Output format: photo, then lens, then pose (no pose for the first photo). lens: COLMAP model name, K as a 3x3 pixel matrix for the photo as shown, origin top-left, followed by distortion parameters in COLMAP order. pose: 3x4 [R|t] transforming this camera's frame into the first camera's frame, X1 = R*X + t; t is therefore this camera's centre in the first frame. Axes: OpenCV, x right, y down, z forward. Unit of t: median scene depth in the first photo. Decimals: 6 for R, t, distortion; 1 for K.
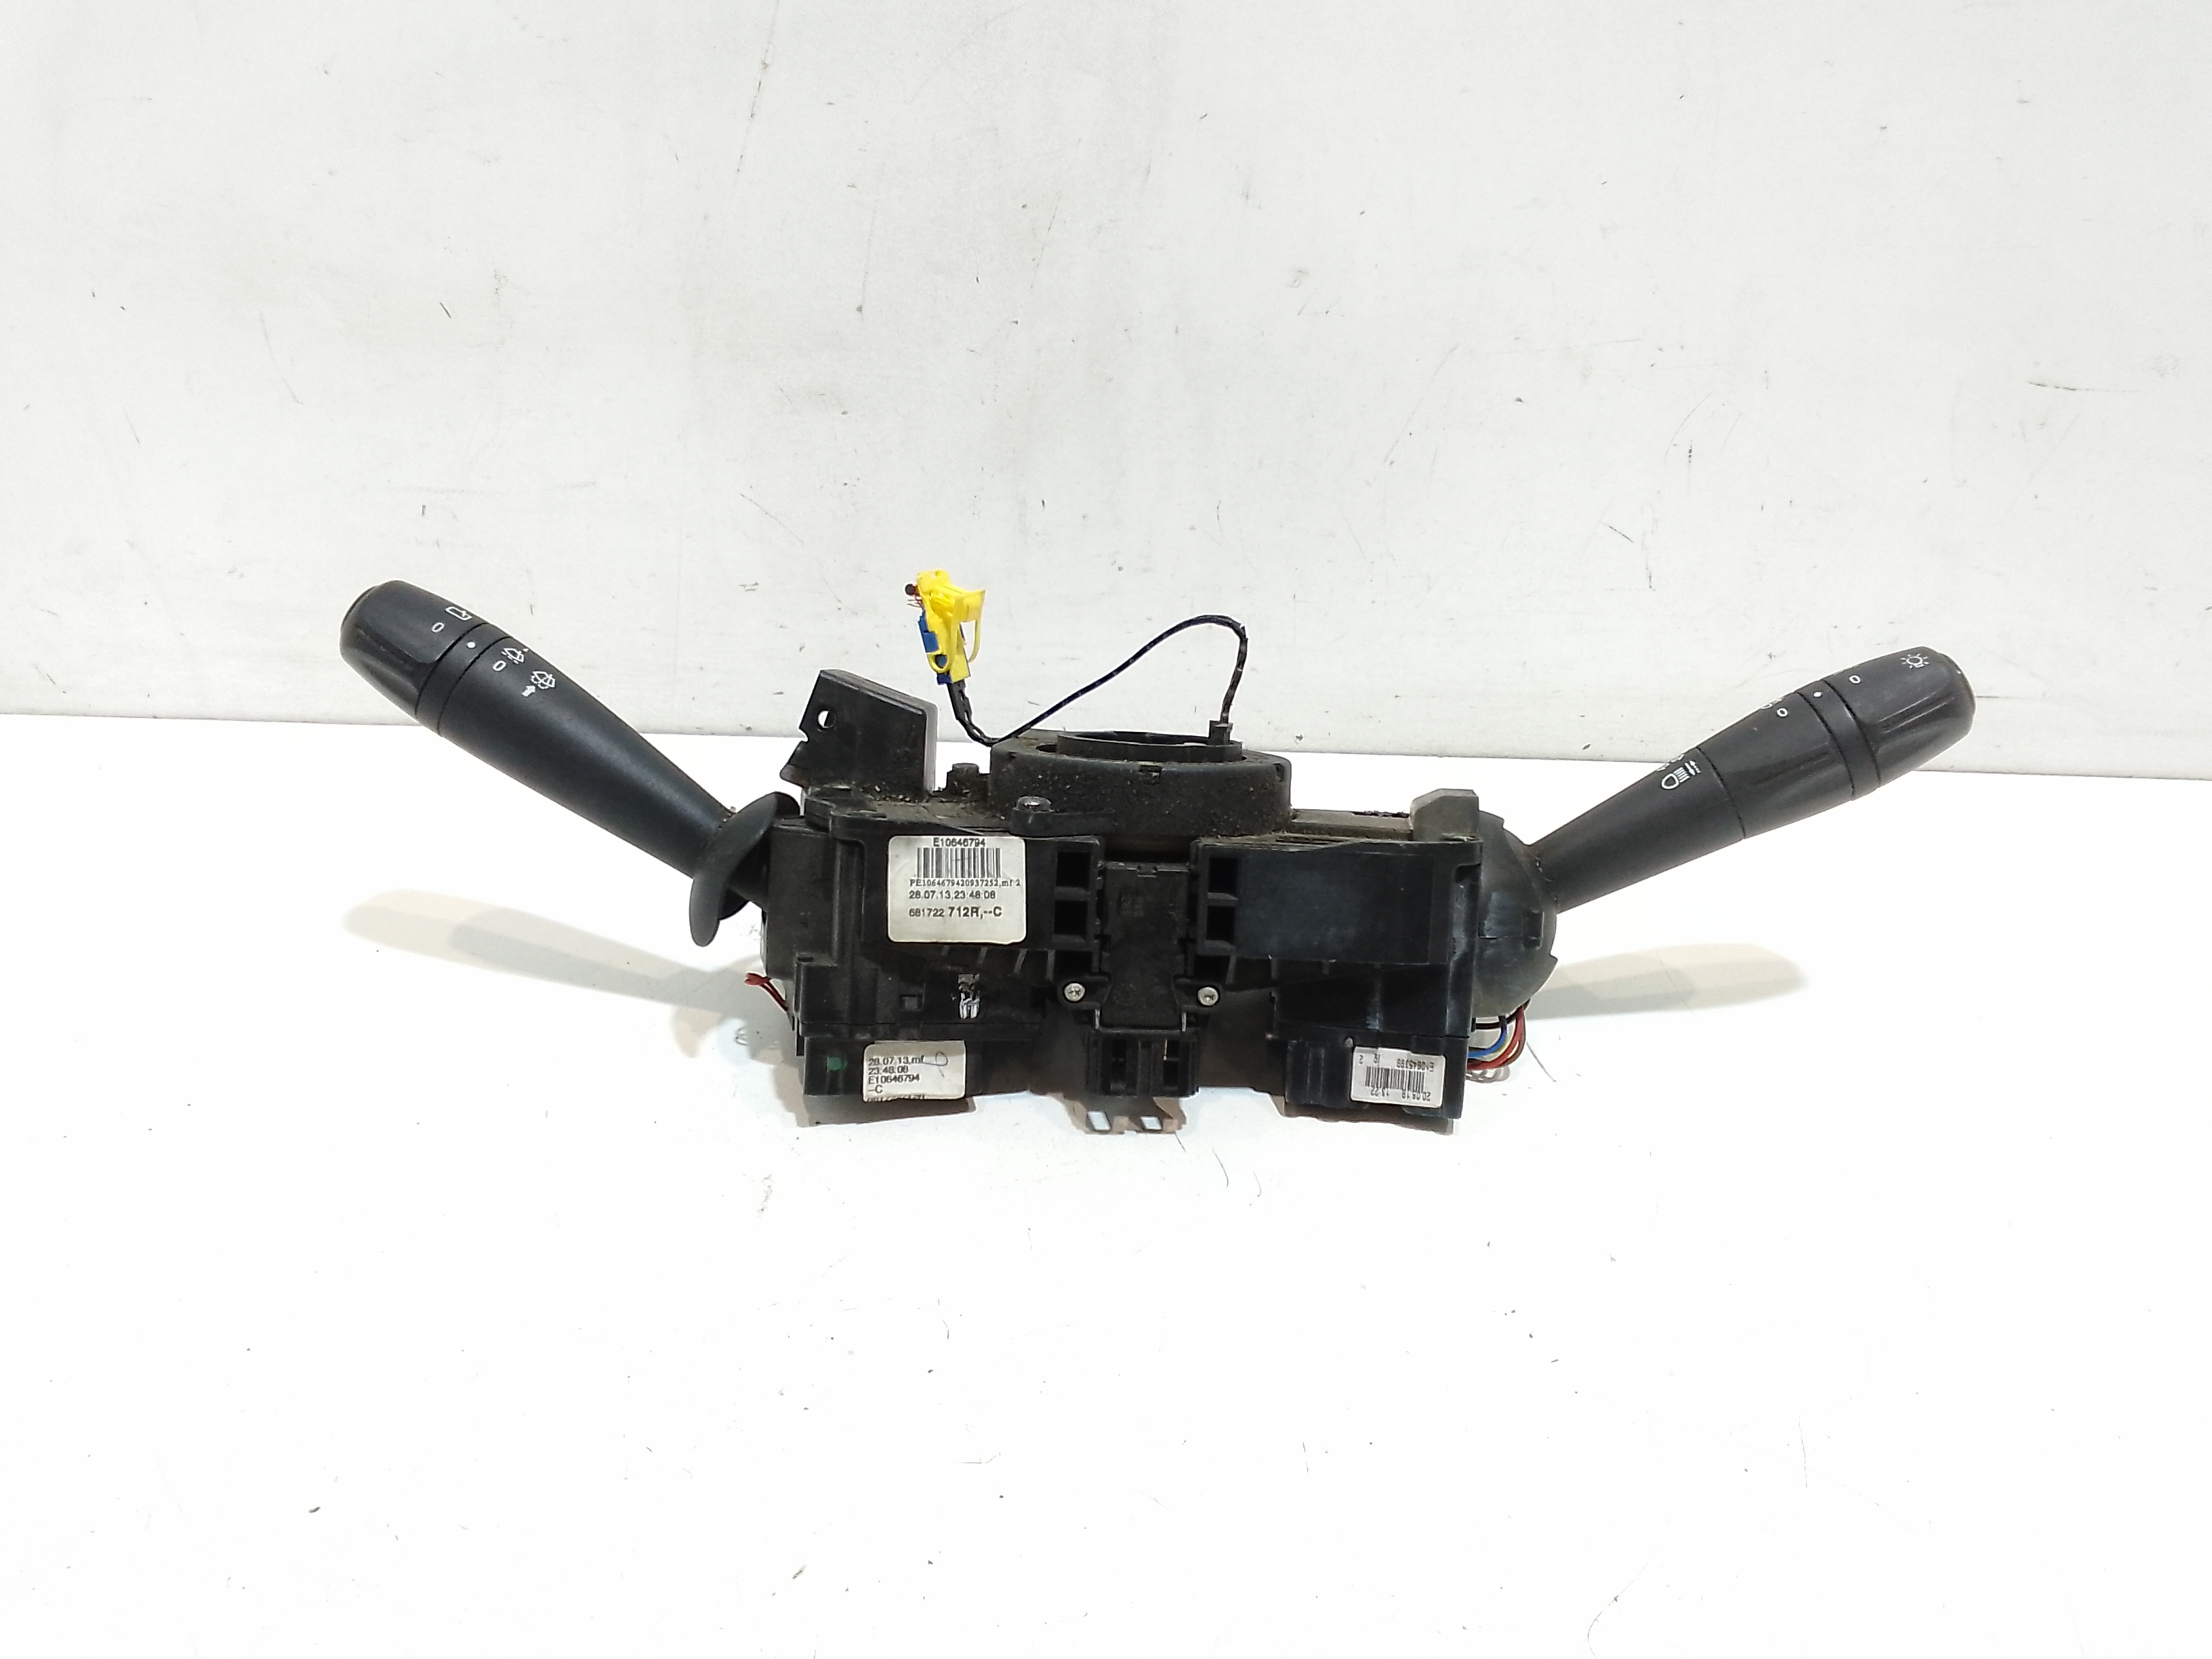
lens RADIAL K [[1775.5, 0, 1103.2], [0, 1775.5, 819.1], [0, 0, 1]] dist [0.058721, -0.101624]
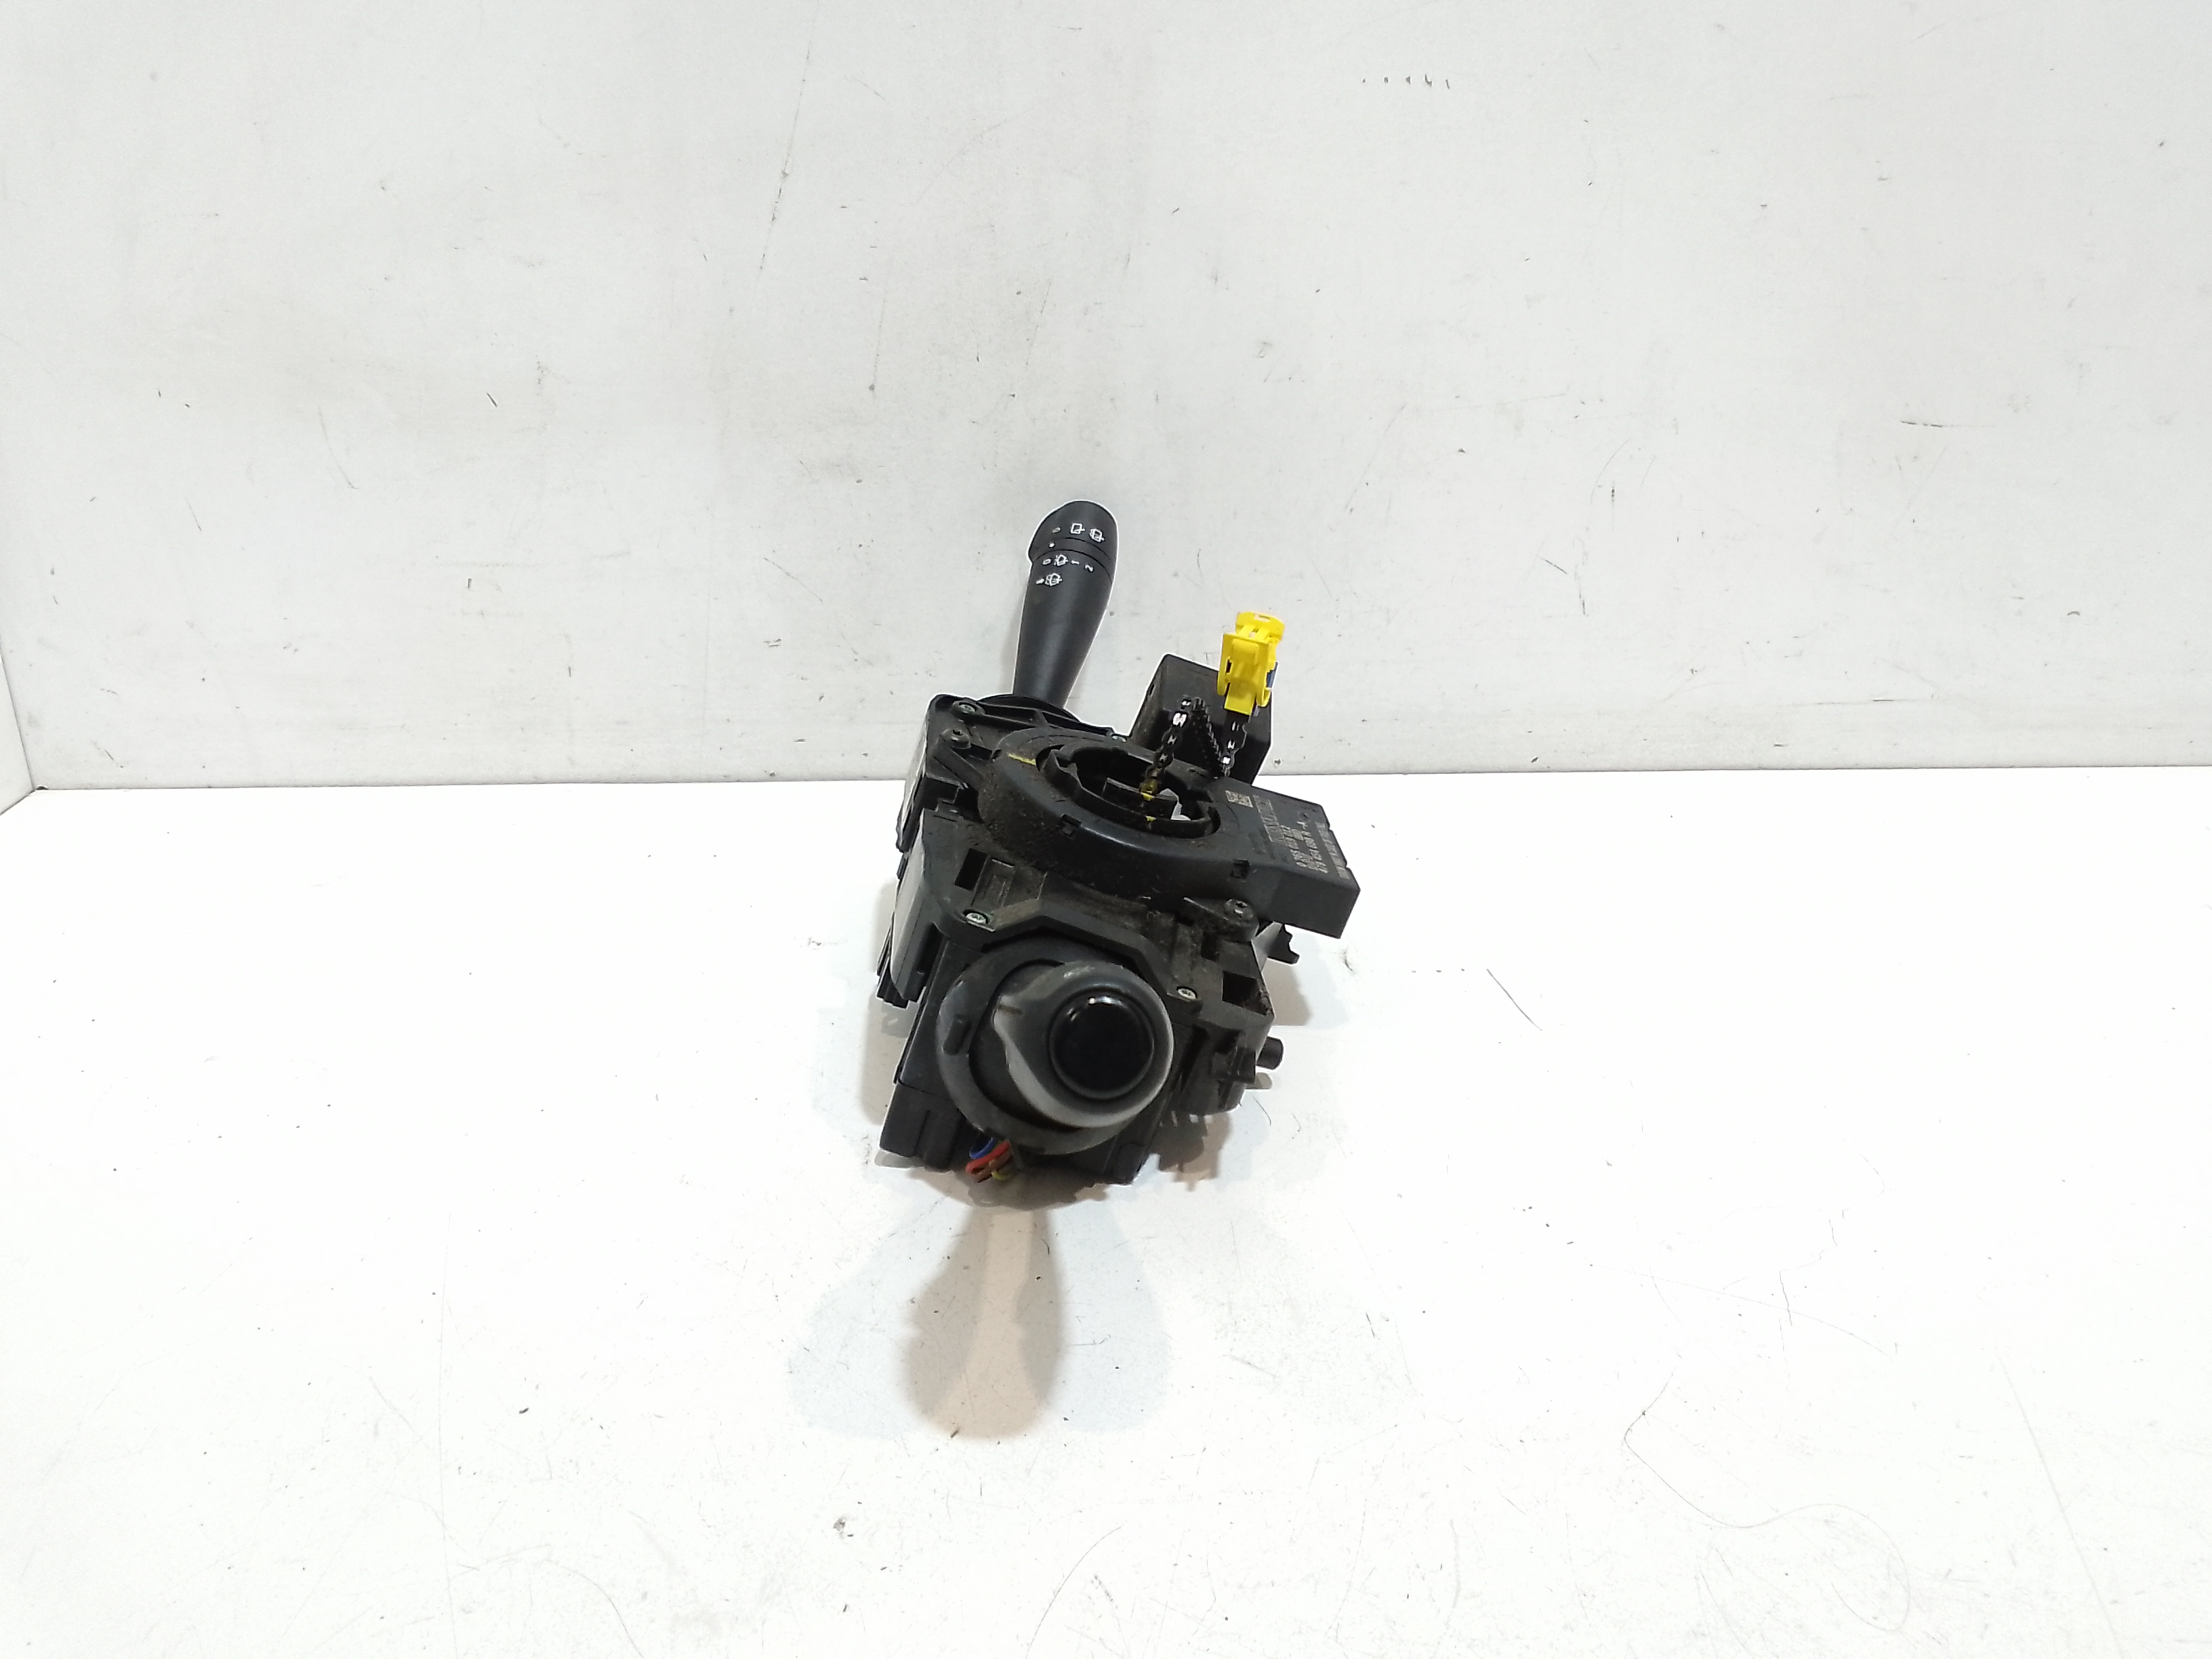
lens RADIAL K [[1775.5, 0, 1108.7], [0, 1775.5, 815.9], [0, 0, 1]] dist [0.058721, -0.101624]
pose [[0.997585, -0.042073, 0.055266, -0.060950], [0.044991, 0.997599, -0.052660, 0.044338], [-0.052918, 0.055019, 0.997082, -0.097906]]
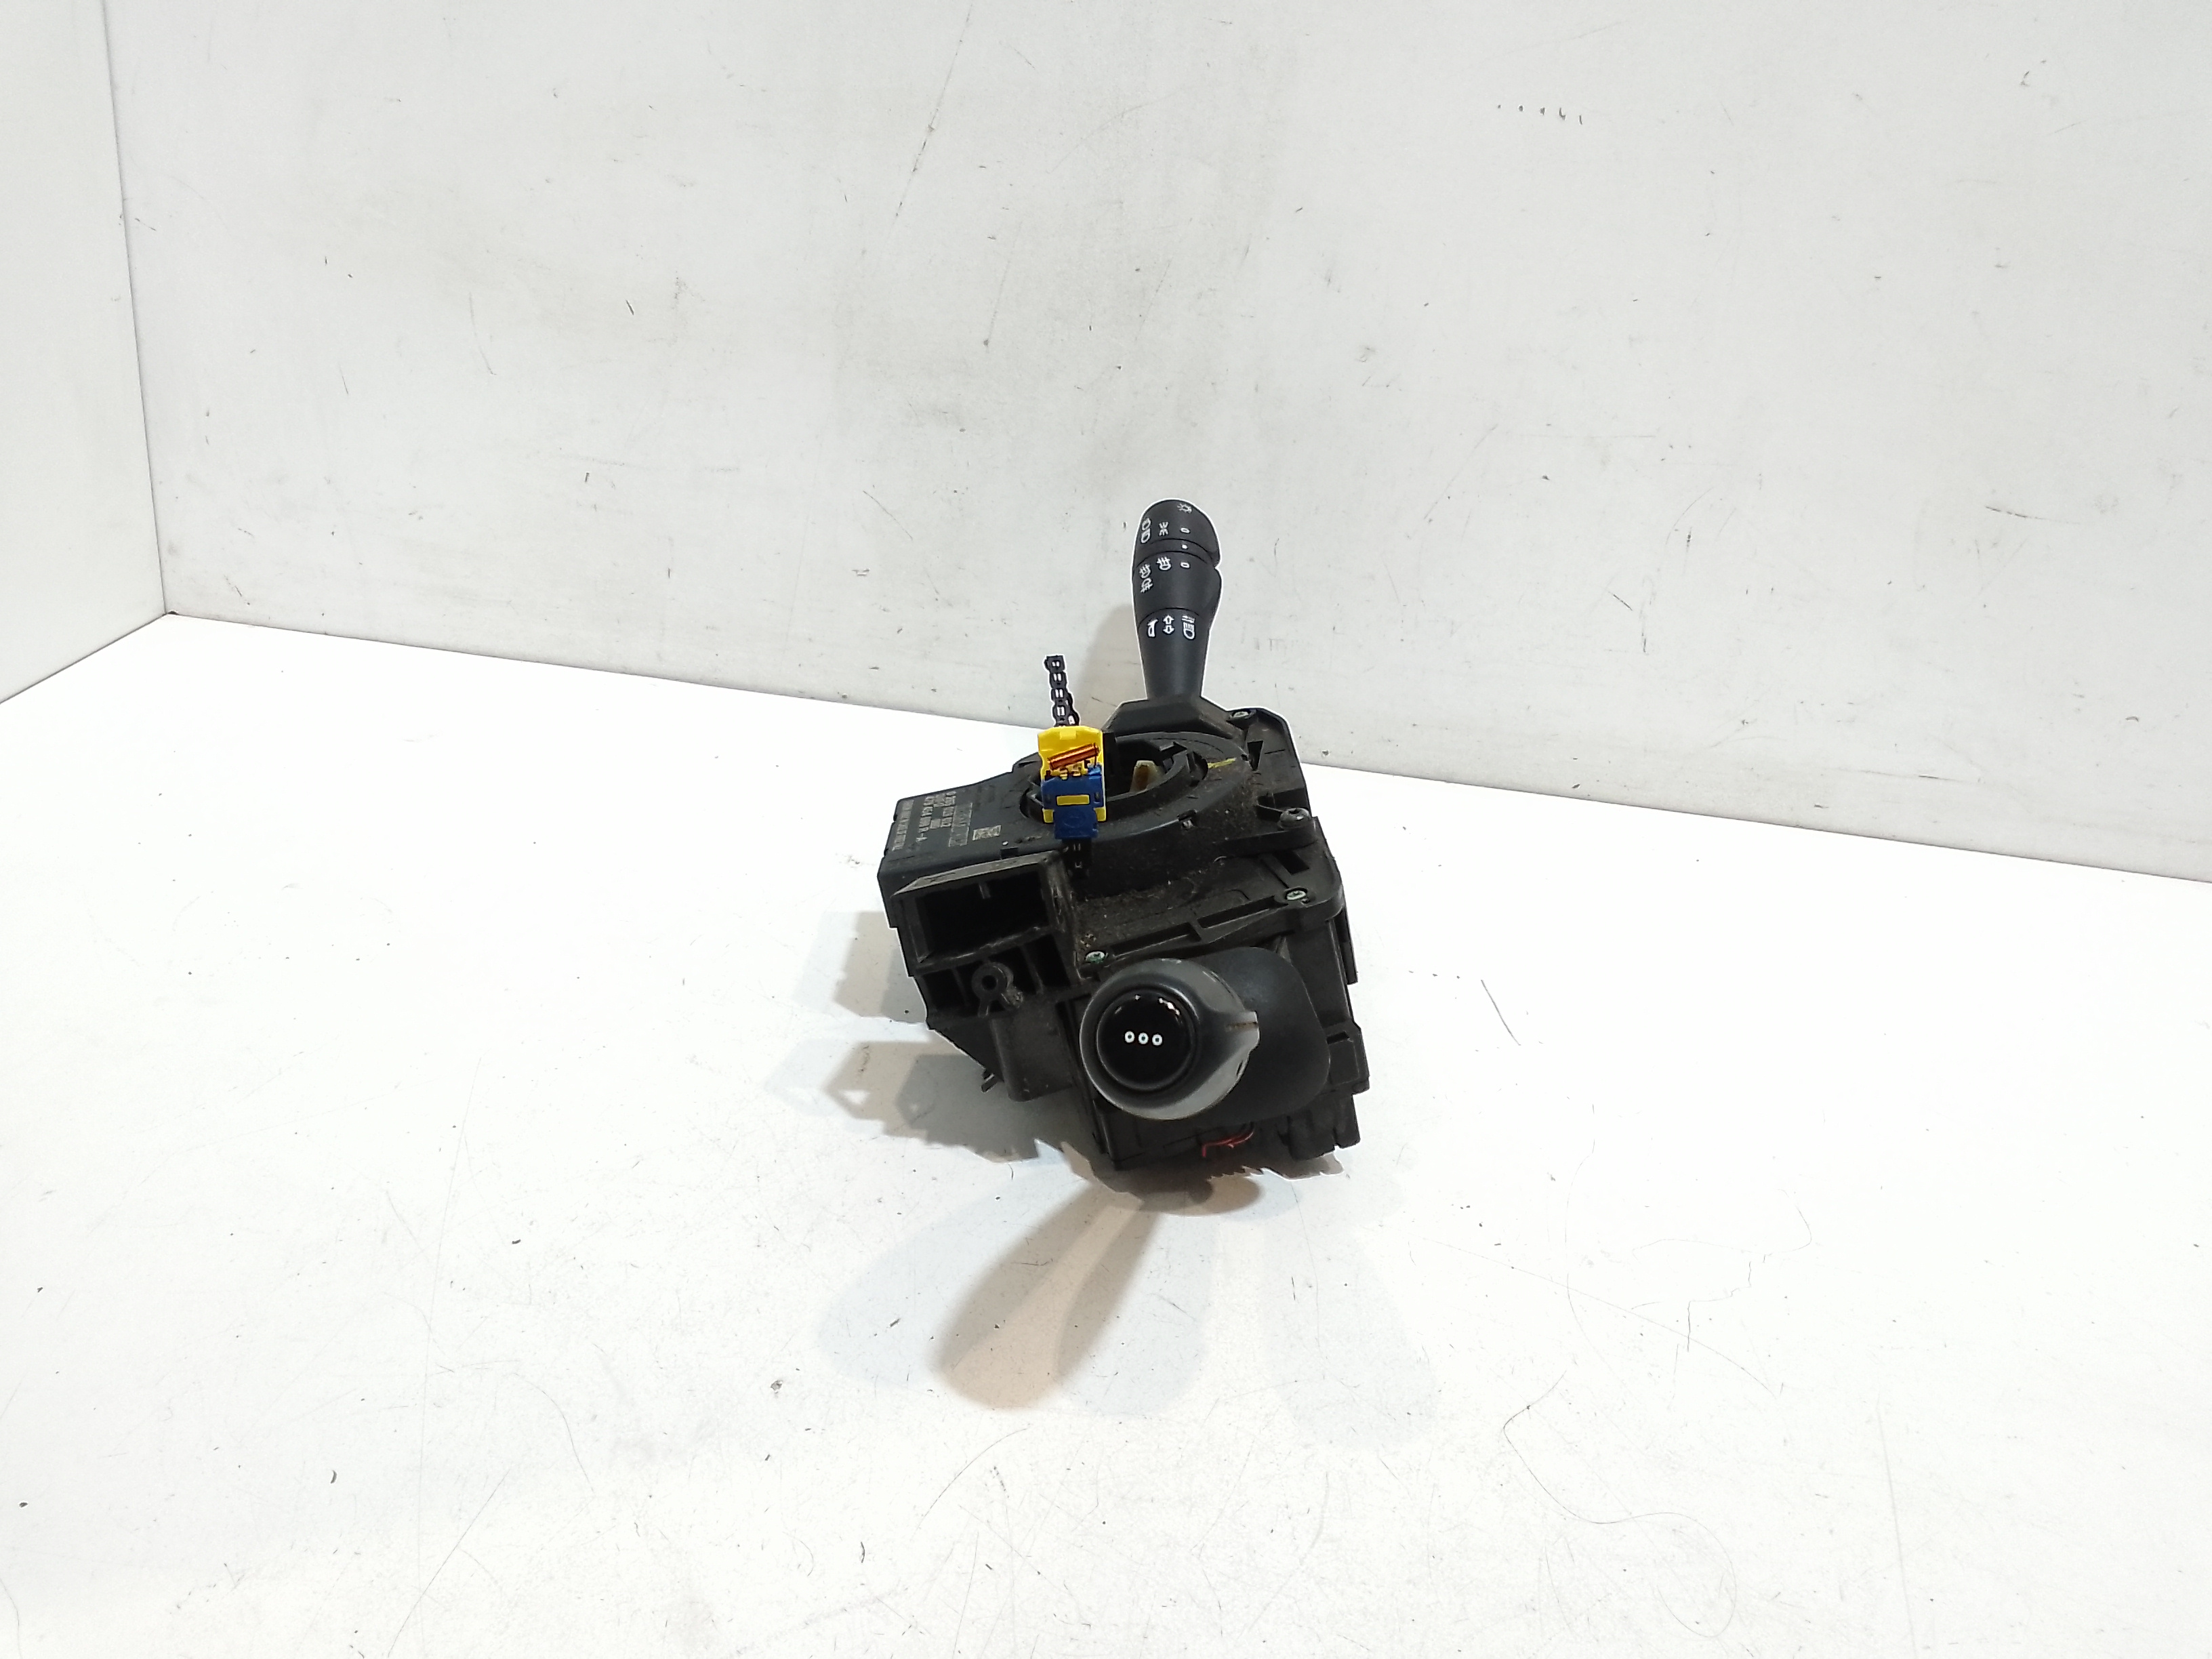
lens RADIAL K [[1775.5, 0, 1102.2], [0, 1775.5, 818.8], [0, 0, 1]] dist [0.058721, -0.101624]
pose [[0.994936, 0.100502, 0.000952, -0.031069], [-0.100454, 0.994678, -0.022927, 0.039879], [-0.003251, 0.022715, 0.999737, -0.147405]]
